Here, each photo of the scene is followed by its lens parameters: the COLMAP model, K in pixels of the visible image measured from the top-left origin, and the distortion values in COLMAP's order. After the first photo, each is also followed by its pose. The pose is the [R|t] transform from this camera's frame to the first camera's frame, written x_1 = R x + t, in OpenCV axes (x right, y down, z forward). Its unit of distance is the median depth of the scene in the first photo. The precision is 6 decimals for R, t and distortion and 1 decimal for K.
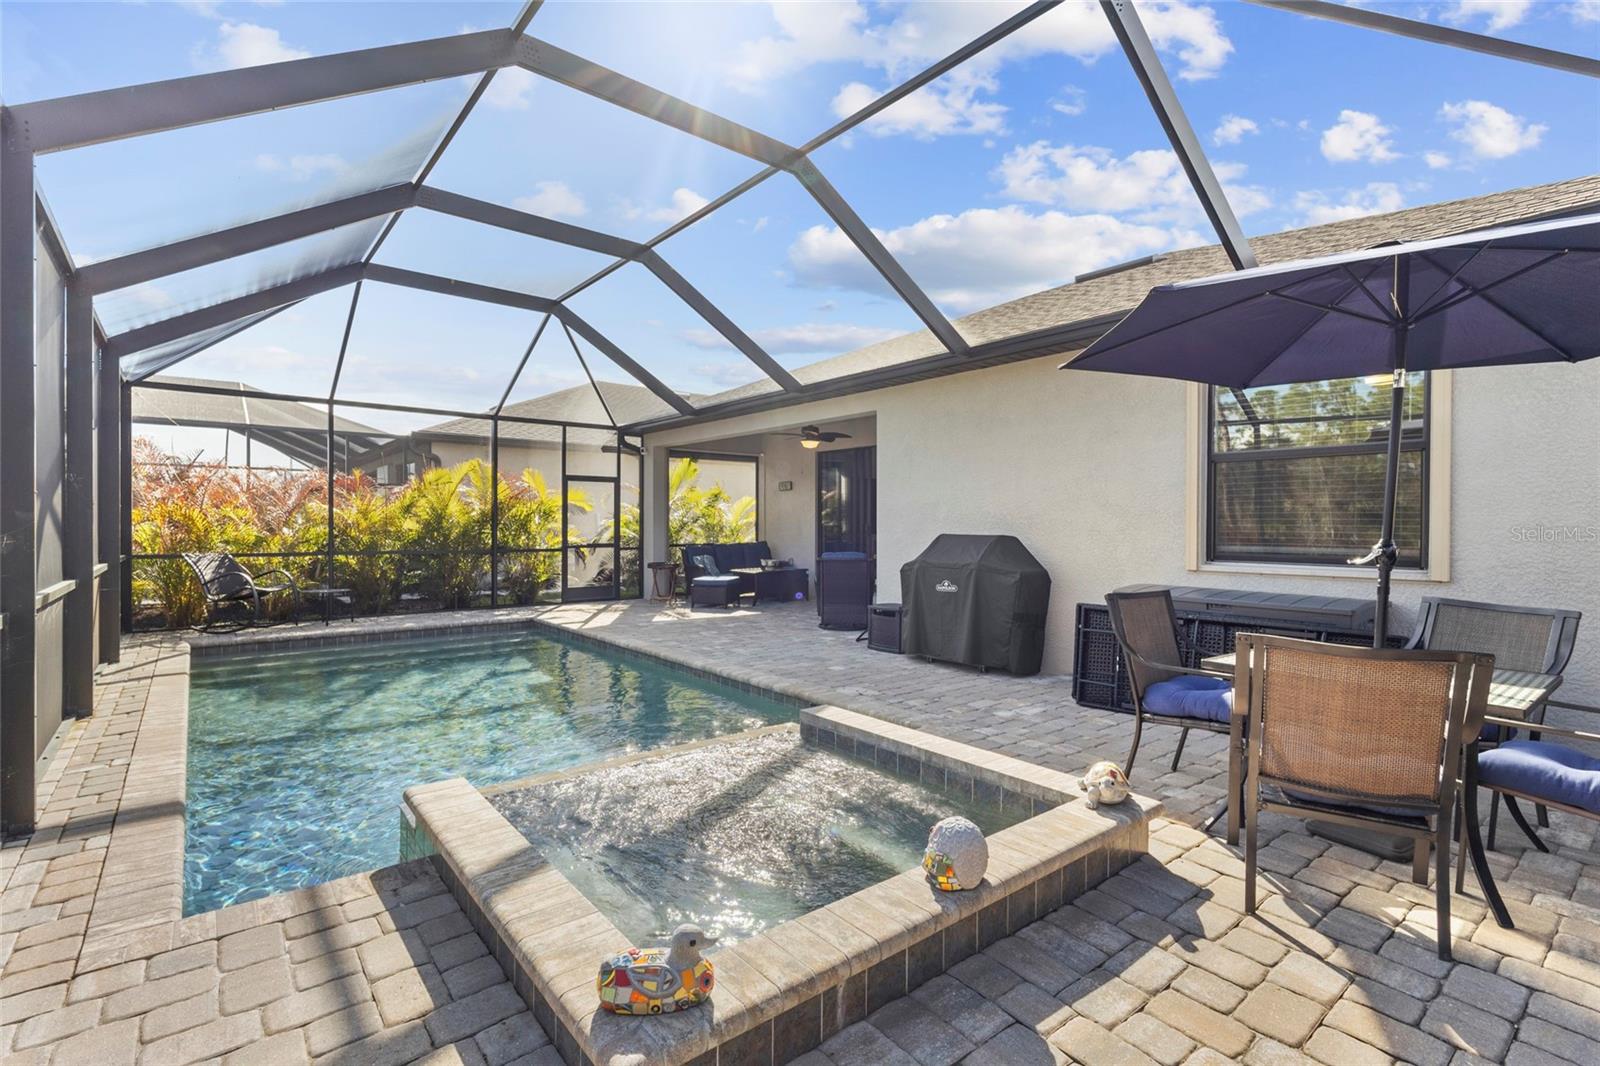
lens RADIAL K [[730.6, 0, 797.5], [0, 730.6, 528.8], [0, 0, 1]] dist [0.000829, 0.000457]
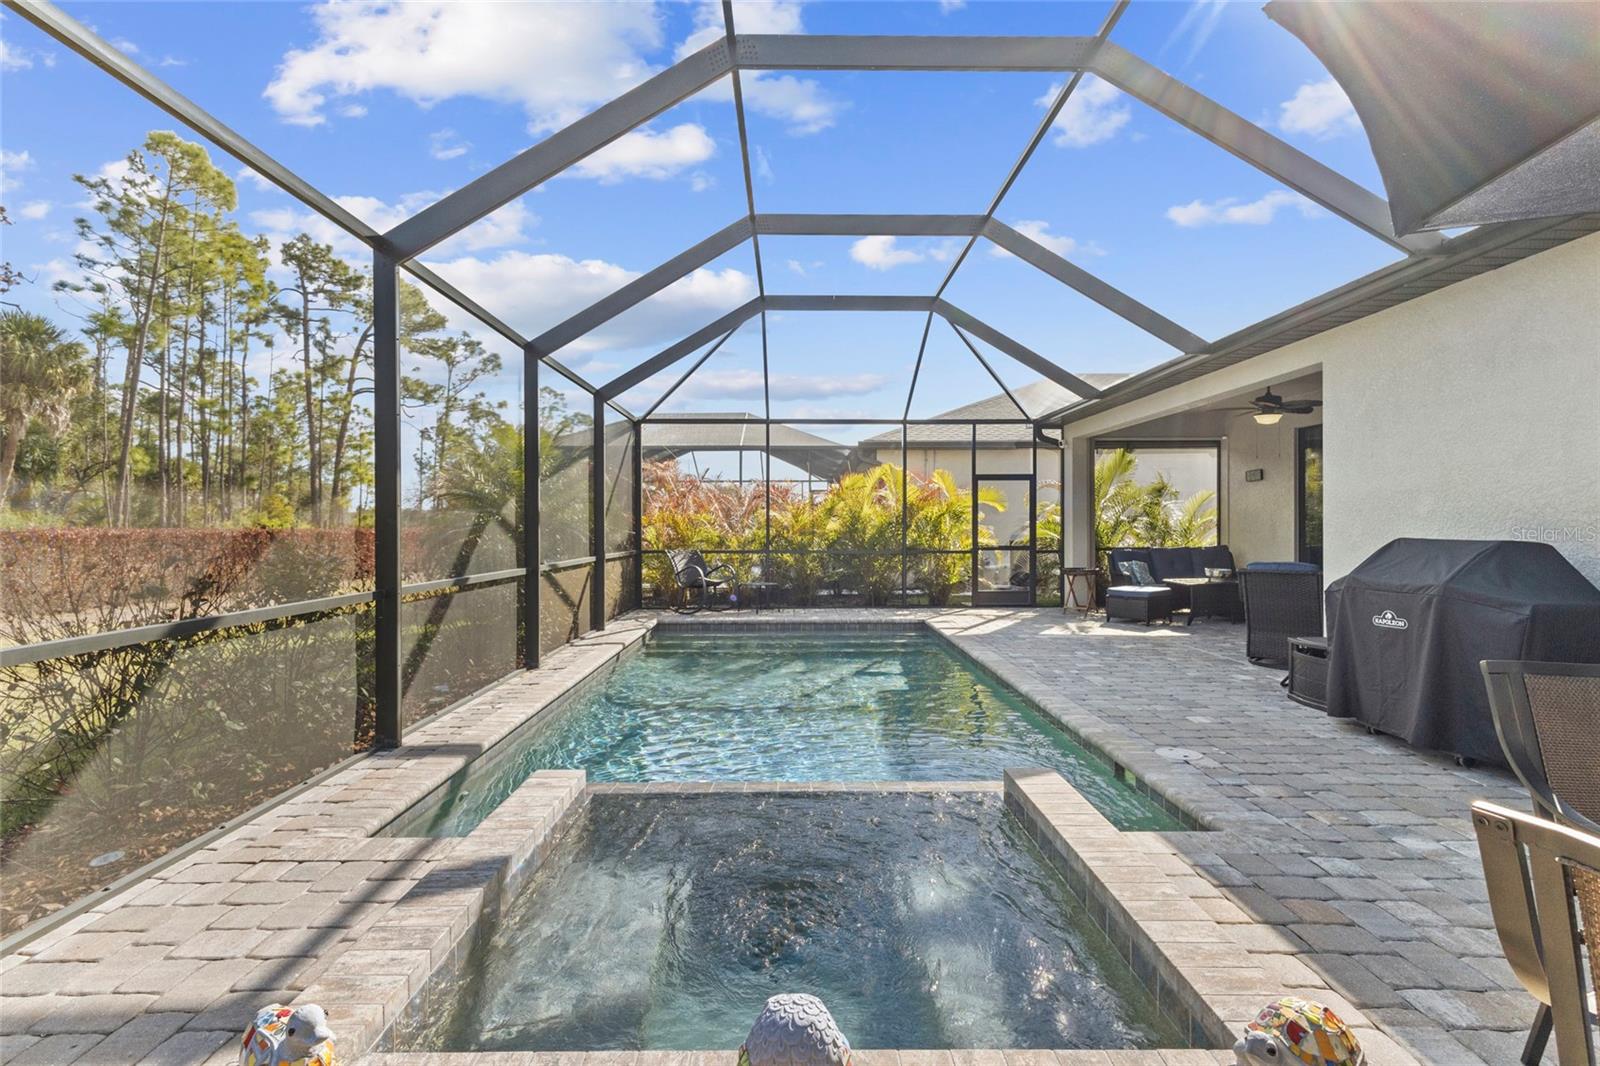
lens RADIAL K [[738.5, 0, 800.6], [0, 738.5, 522.1], [0, 0, 1]] dist [0.000033, 0.001157]
pose [[0.783875, -0.007493, -0.620873, 0.113760], [0.001075, 0.999942, -0.010710, -0.000364], [0.620918, 0.007728, 0.783838, 0.093997]]
